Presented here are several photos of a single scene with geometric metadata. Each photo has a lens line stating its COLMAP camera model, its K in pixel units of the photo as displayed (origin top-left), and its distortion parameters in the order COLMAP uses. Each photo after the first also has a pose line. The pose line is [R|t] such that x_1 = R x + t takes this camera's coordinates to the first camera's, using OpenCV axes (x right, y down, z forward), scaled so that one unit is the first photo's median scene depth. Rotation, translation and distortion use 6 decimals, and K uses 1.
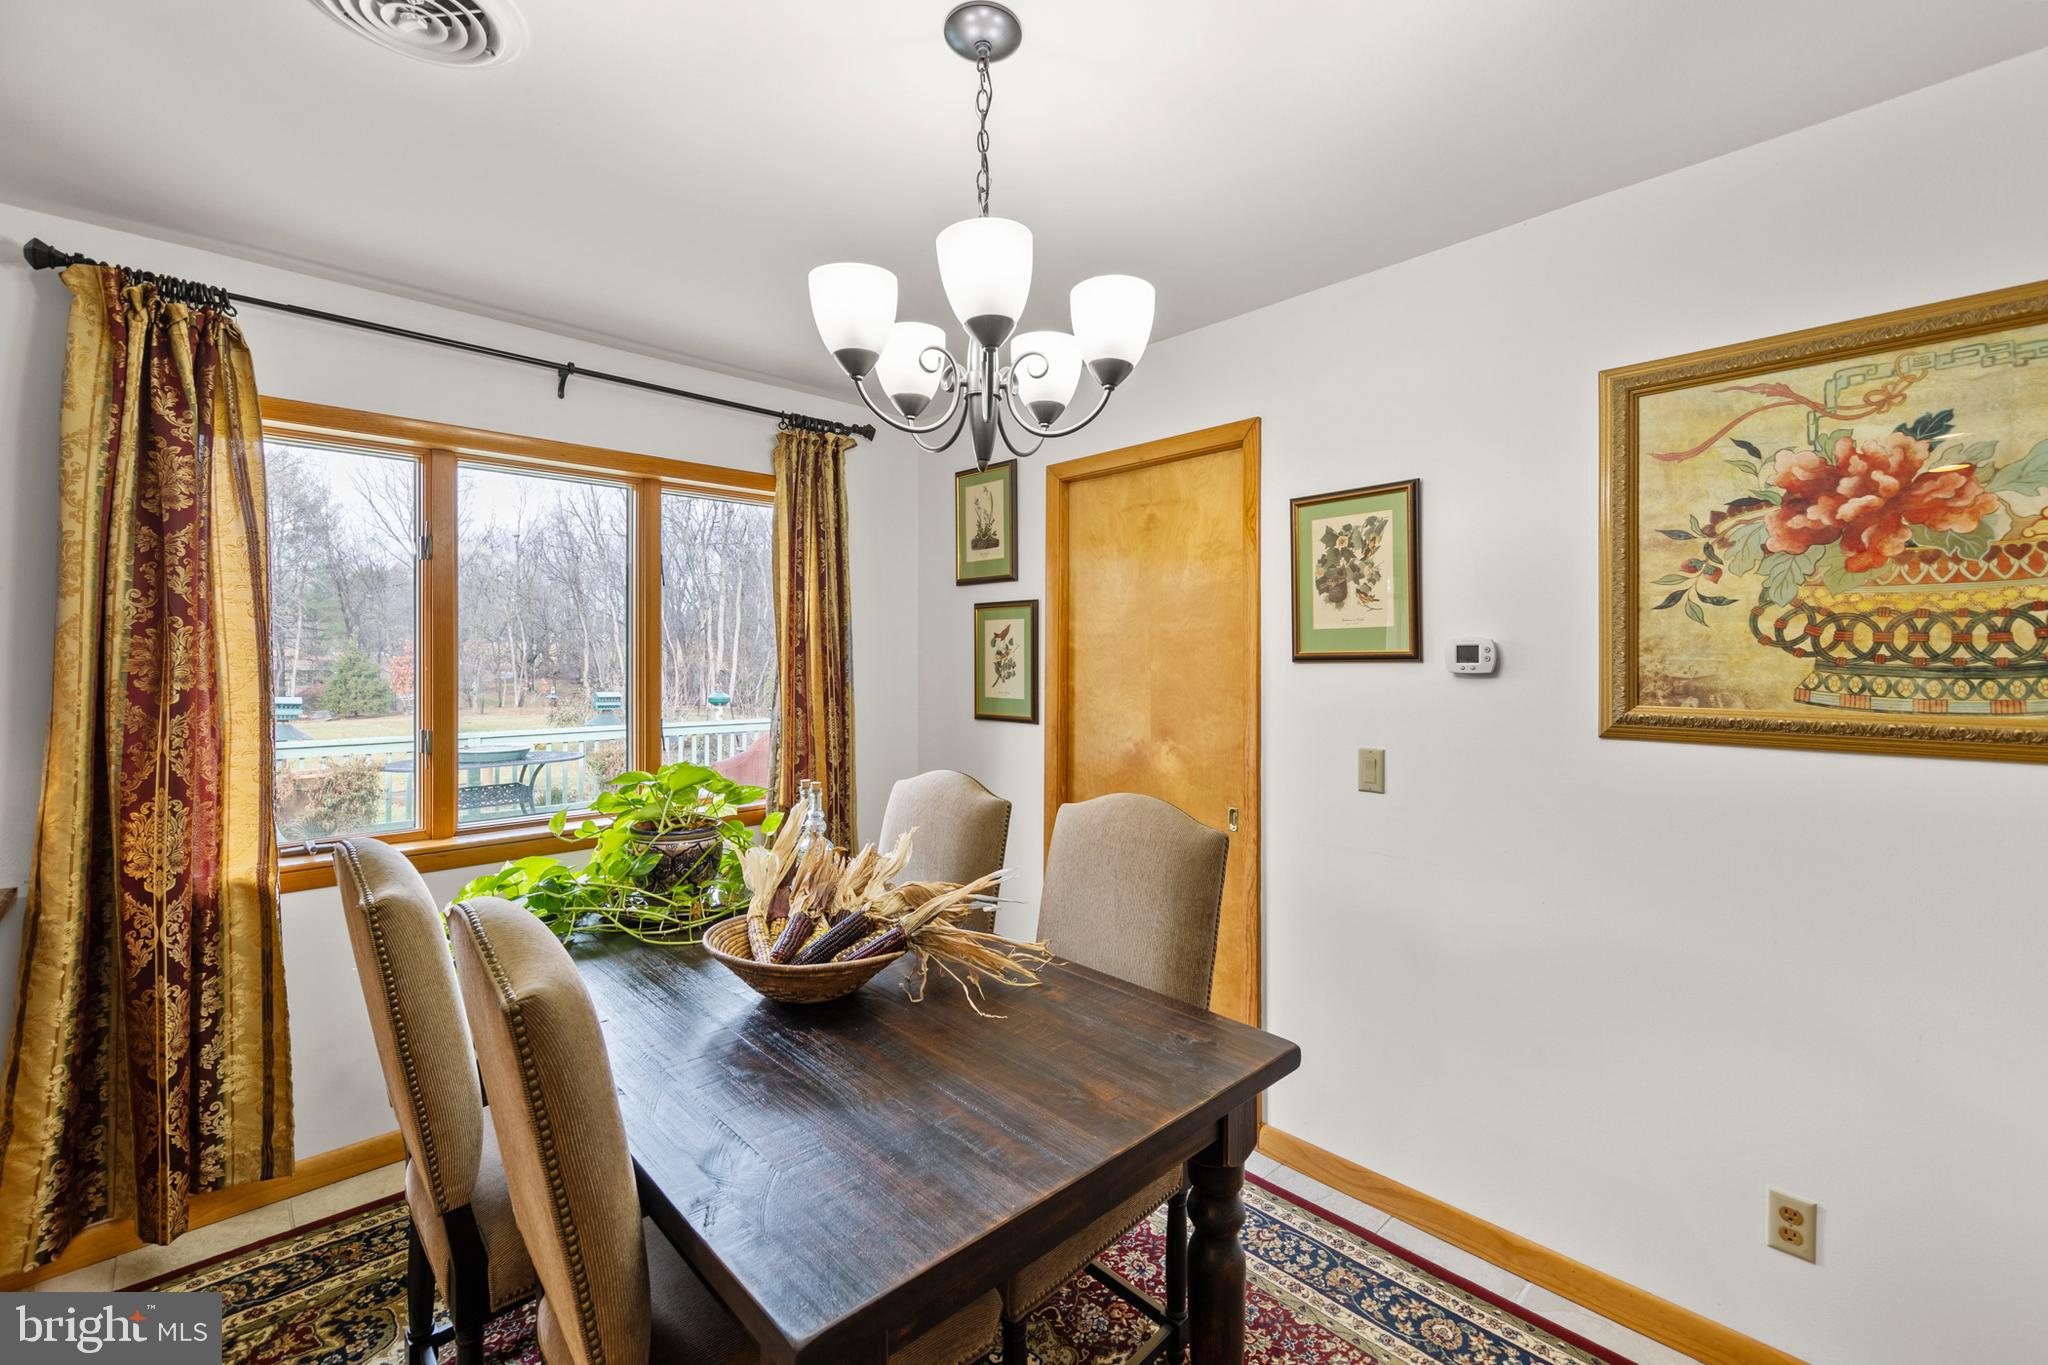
lens RADIAL K [[876.7, 0, 1011.6], [0, 876.7, 658.6], [0, 0, 1]] dist [0.002852, -0.000271]
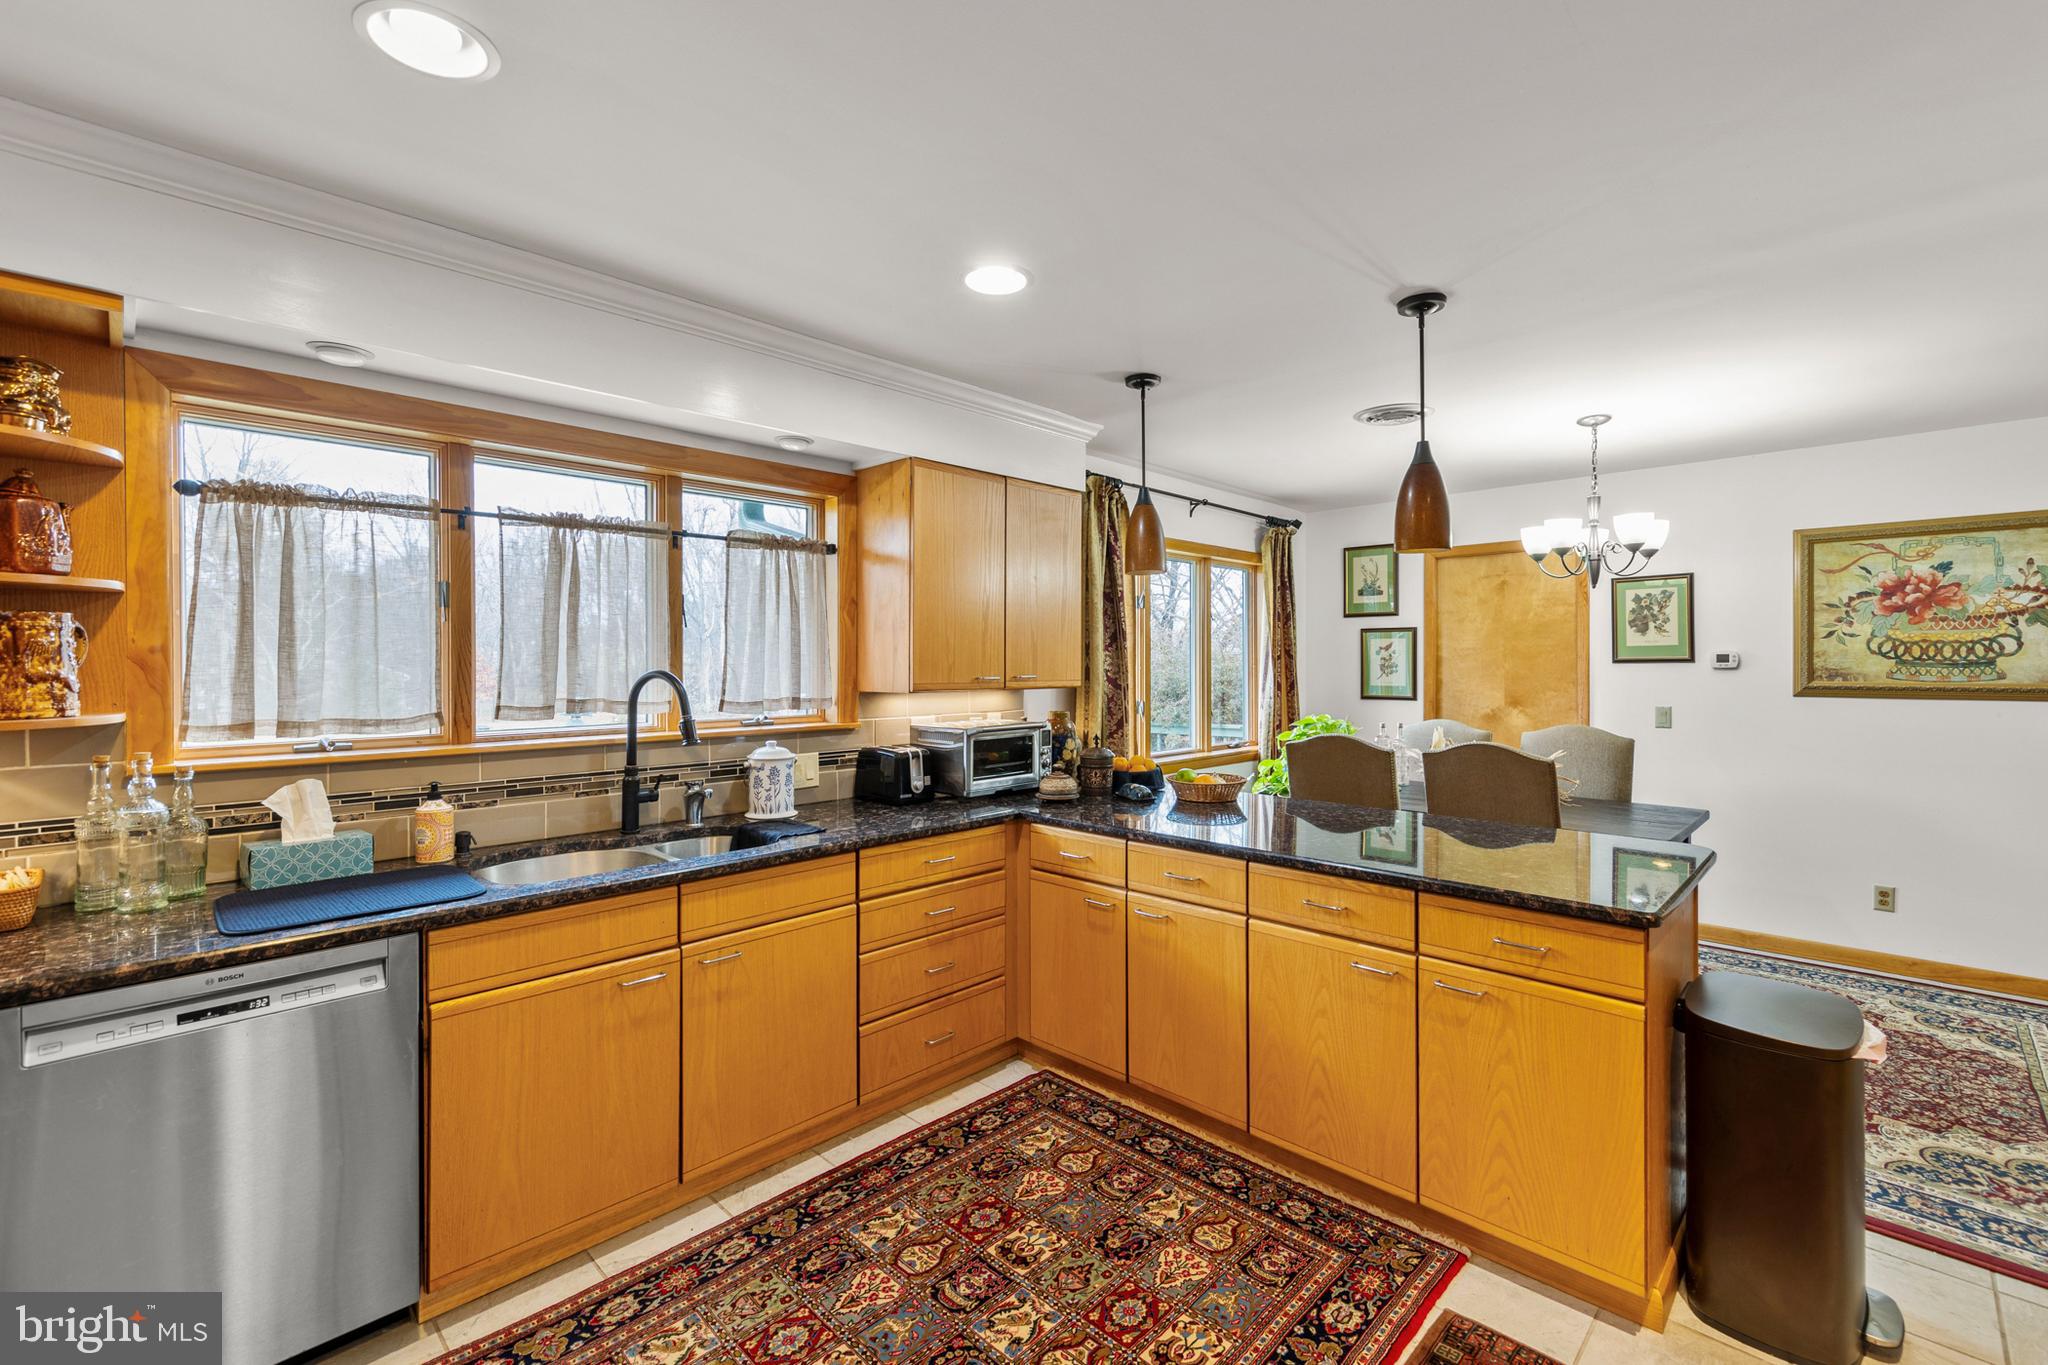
lens RADIAL K [[883.2, 0, 1017.2], [0, 883.2, 669.2], [0, 0, 1]] dist [0.001784, 0.000375]
pose [[0.999273, -0.003923, 0.037909, -1.468736], [0.003690, 0.999974, 0.006215, 0.001097], [-0.037932, -0.006071, 0.999262, -1.235903]]
